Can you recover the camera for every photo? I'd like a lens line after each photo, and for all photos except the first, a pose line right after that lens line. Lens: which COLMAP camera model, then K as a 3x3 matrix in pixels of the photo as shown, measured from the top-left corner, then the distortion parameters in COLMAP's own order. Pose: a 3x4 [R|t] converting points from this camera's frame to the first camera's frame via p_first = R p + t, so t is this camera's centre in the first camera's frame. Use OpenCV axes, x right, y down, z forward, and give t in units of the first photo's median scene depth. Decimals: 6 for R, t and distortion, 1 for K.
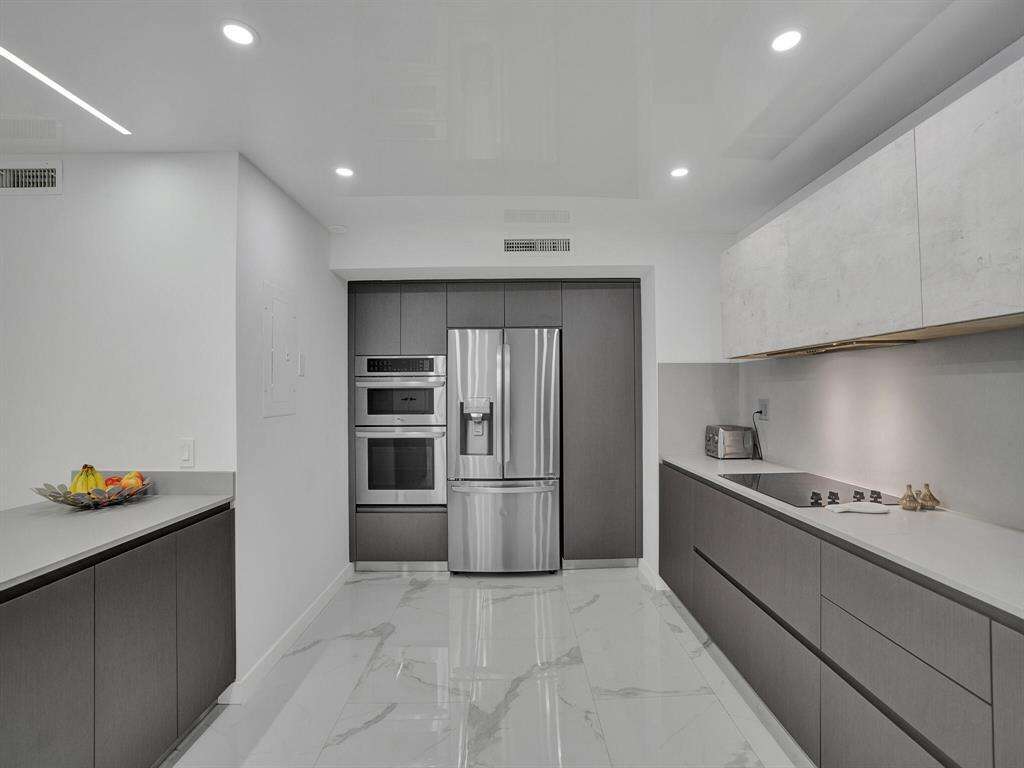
lens RADIAL K [[468.4, 0, 514.5], [0, 468.4, 390.4], [0, 0, 1]] dist [-0.037468, -0.000164]
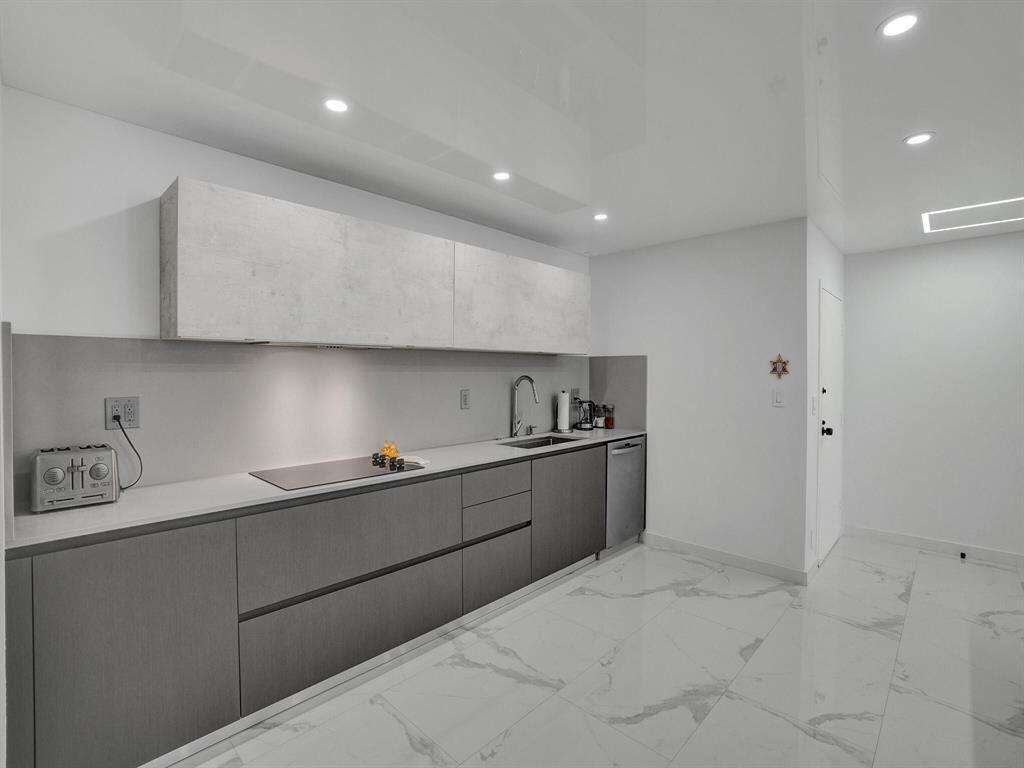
lens RADIAL K [[468.4, 0, 519.9], [0, 468.4, 384.4], [0, 0, 1]] dist [-0.037468, -0.000164]
pose [[-0.713200, -0.020878, 0.700649, -0.450419], [-0.000673, 0.999576, 0.029100, -0.029136], [-0.700960, 0.020282, -0.712912, 1.461140]]
